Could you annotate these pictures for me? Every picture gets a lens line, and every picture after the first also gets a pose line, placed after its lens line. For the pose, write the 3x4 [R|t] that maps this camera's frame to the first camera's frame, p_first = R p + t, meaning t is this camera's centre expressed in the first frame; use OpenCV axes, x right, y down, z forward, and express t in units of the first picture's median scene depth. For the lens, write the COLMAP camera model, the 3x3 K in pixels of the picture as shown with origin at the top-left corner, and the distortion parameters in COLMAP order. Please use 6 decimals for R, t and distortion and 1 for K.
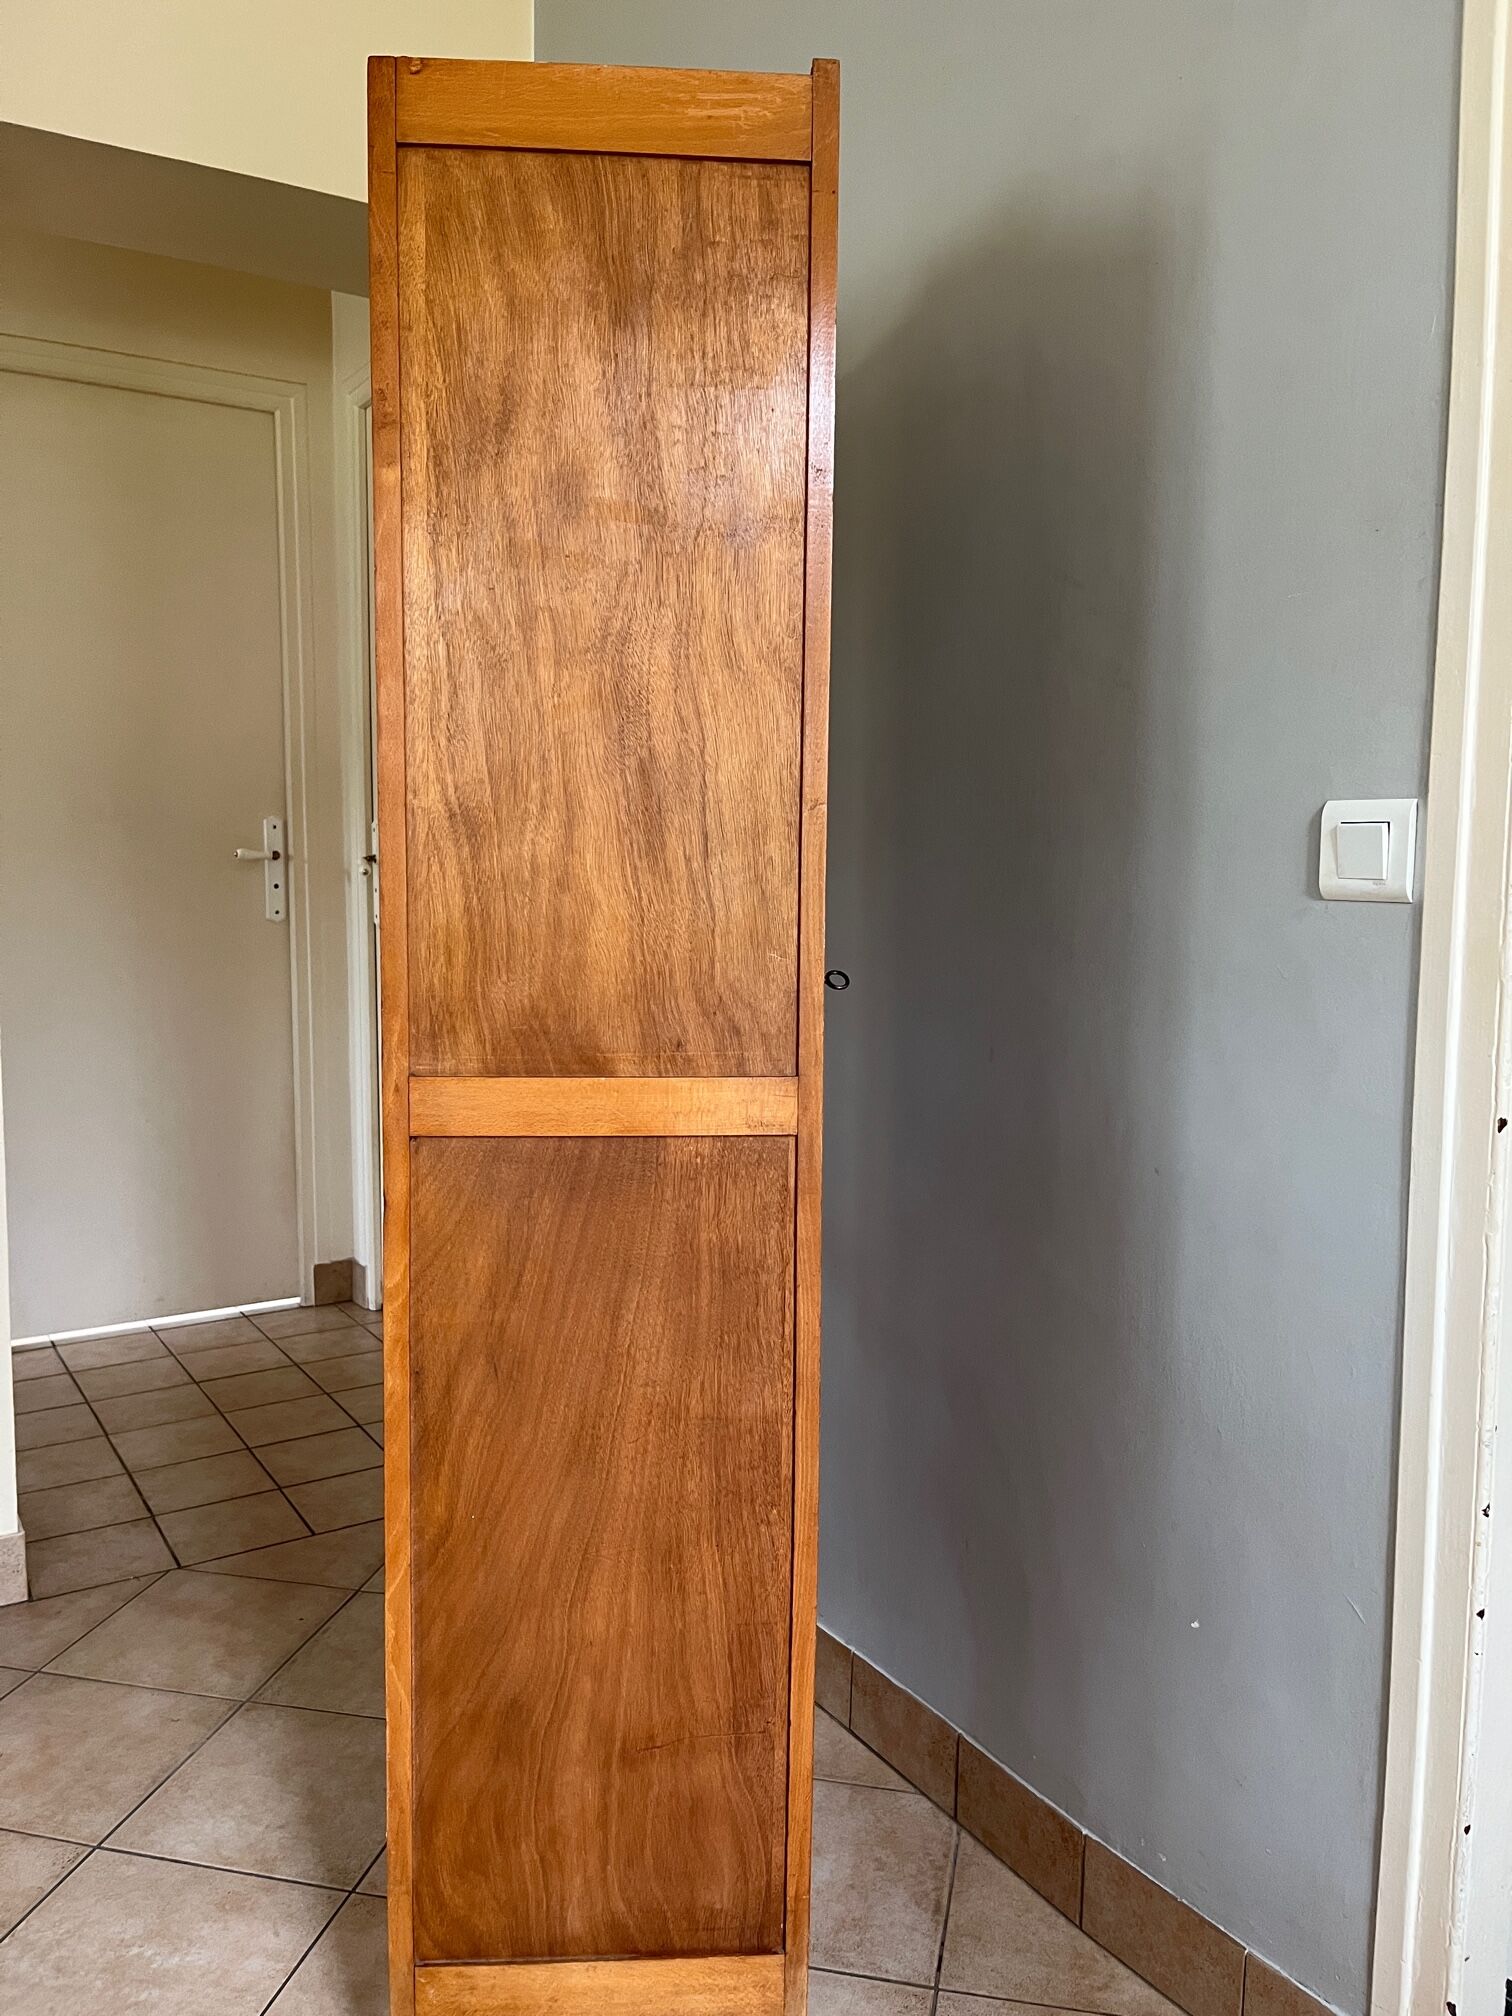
lens RADIAL K [[1529.9, 0, 747.4], [0, 1529.9, 998.4], [0, 0, 1]] dist [0.058037, -0.097359]
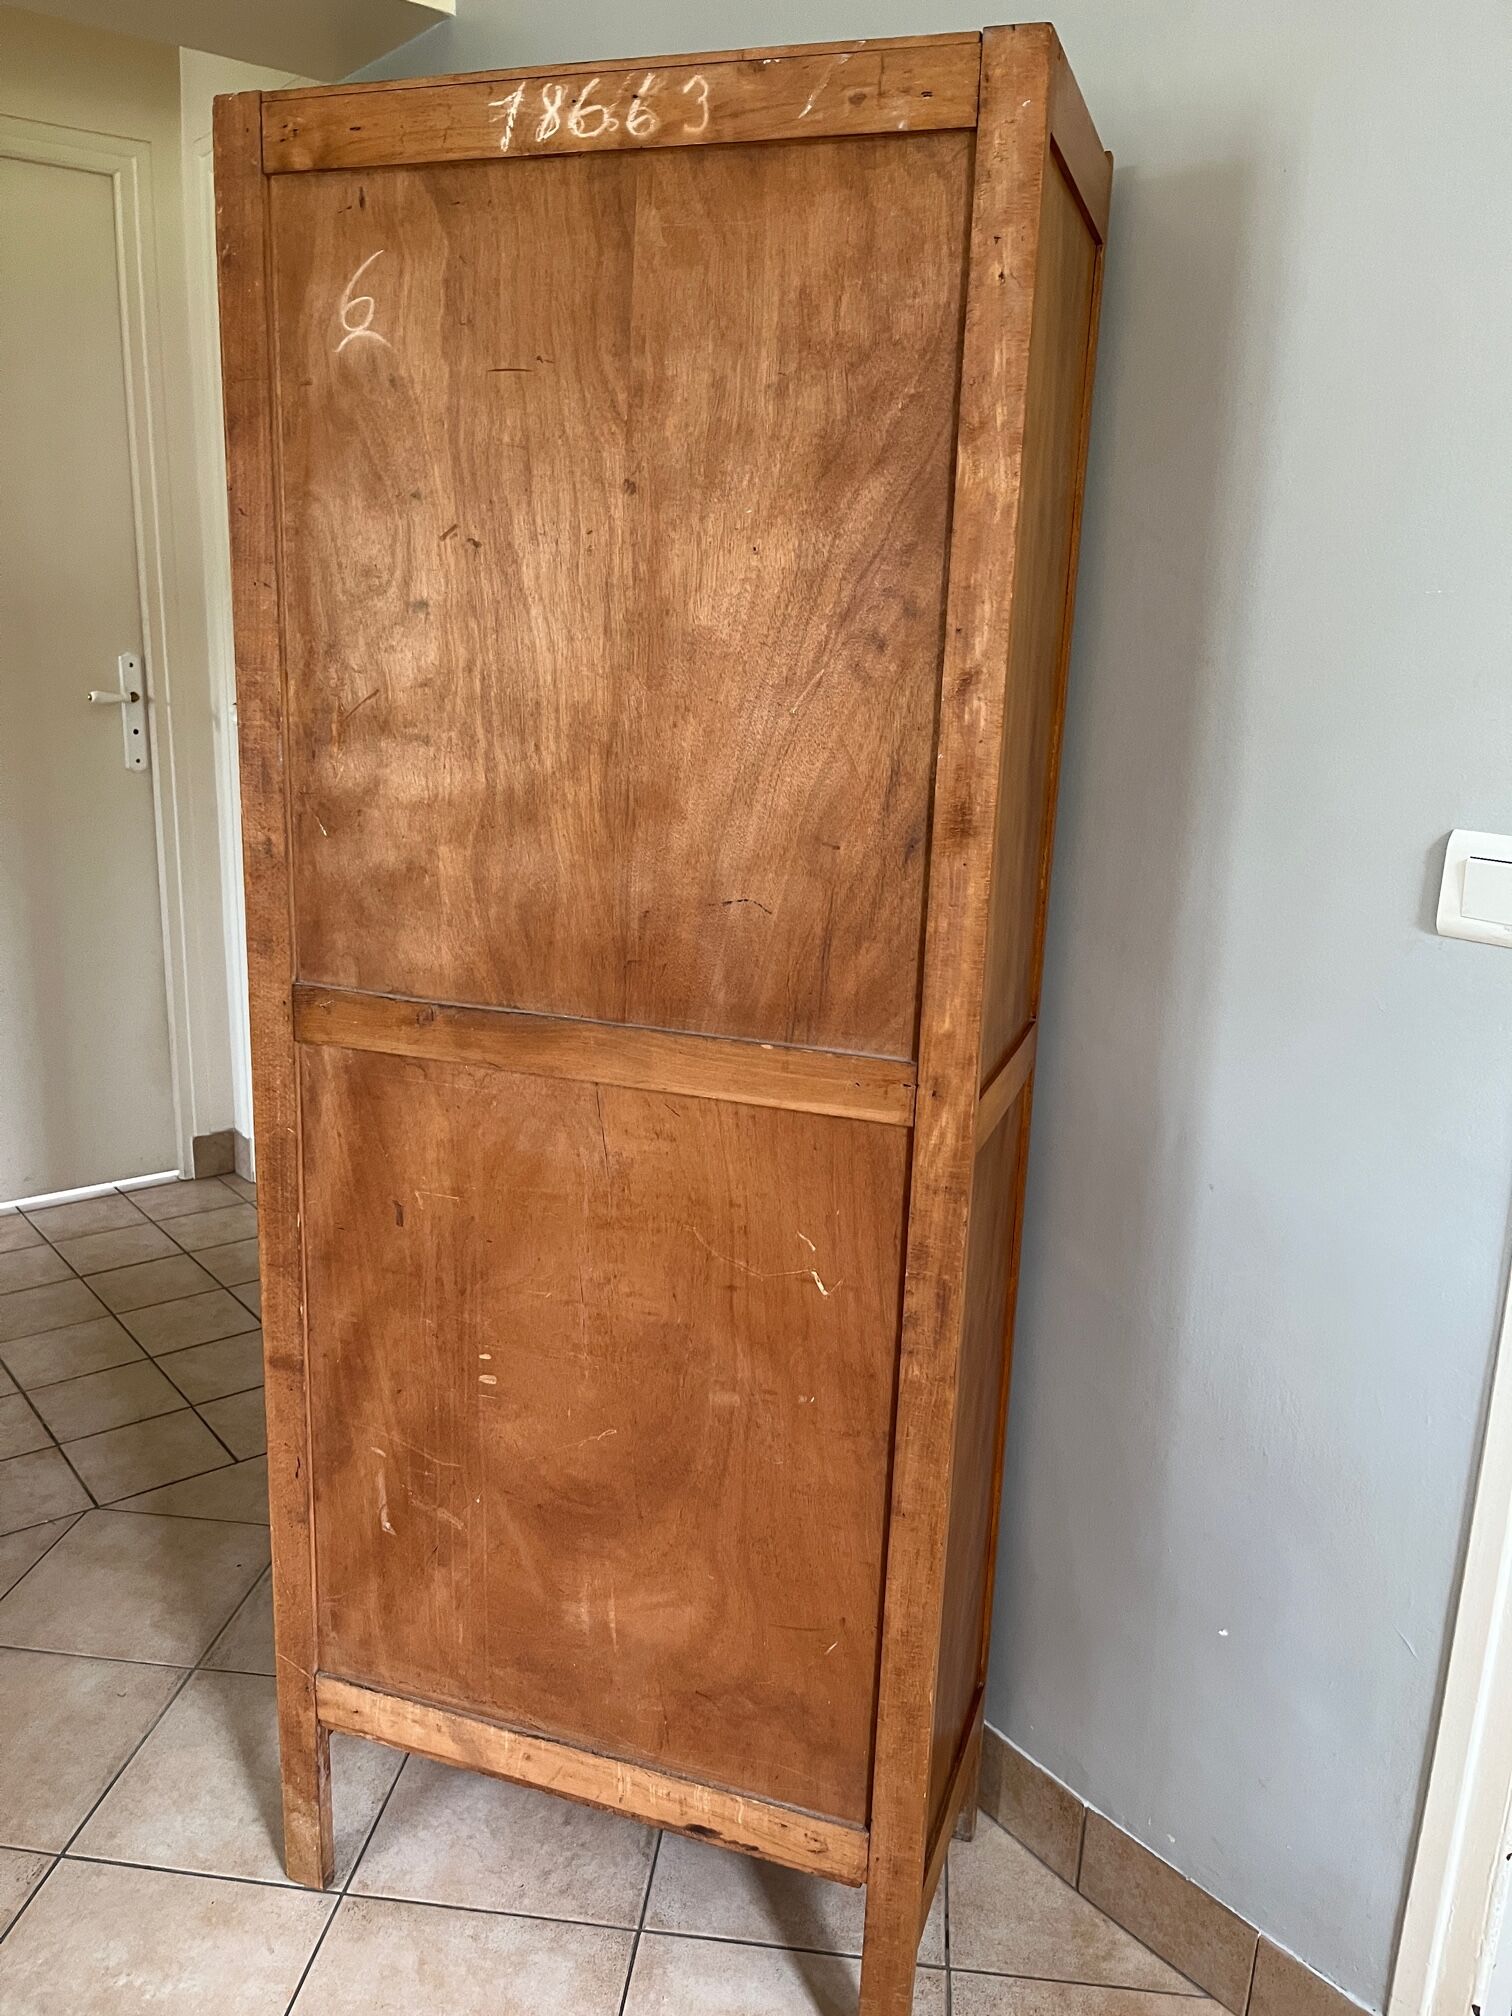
lens RADIAL K [[1529.9, 0, 742.2], [0, 1529.9, 1006.7], [0, 0, 1]] dist [0.058037, -0.097359]
pose [[0.993972, 0.000116, 0.109633, -0.113539], [-0.016706, 0.988481, 0.150423, -0.122670], [-0.108353, -0.151348, 0.982524, 0.104610]]
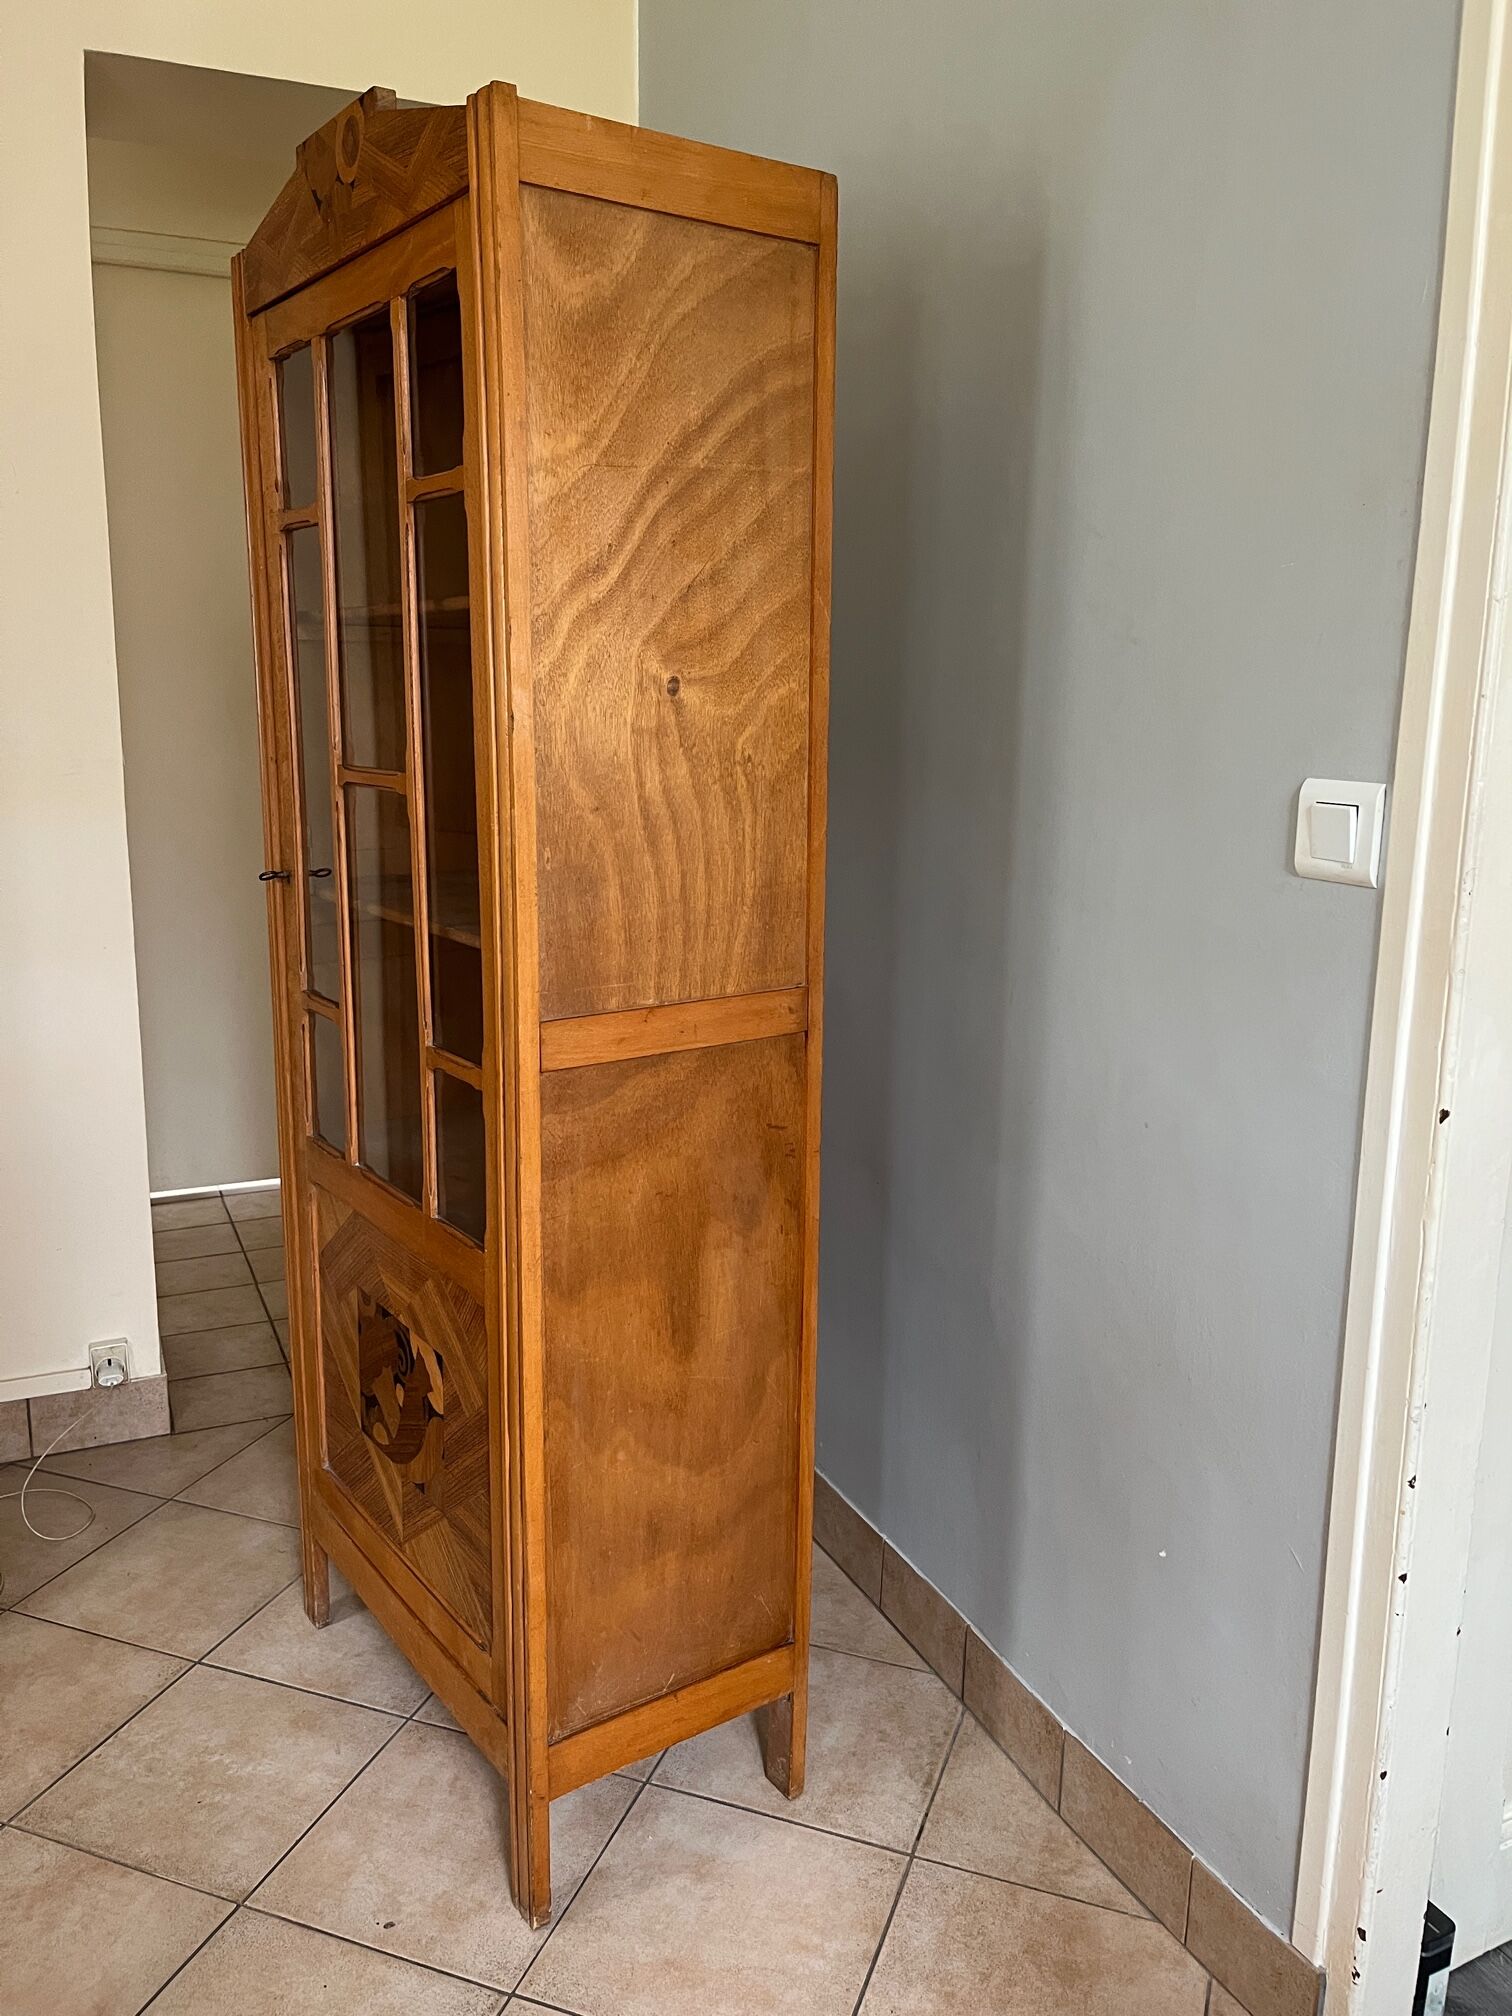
lens RADIAL K [[1529.9, 0, 757.6], [0, 1529.9, 991.9], [0, 0, 1]] dist [0.058037, -0.097359]
pose [[0.991785, 0.030007, -0.124348, 0.121043], [-0.017921, 0.995104, 0.097196, -0.064167], [0.126656, -0.094169, 0.987467, -0.031629]]
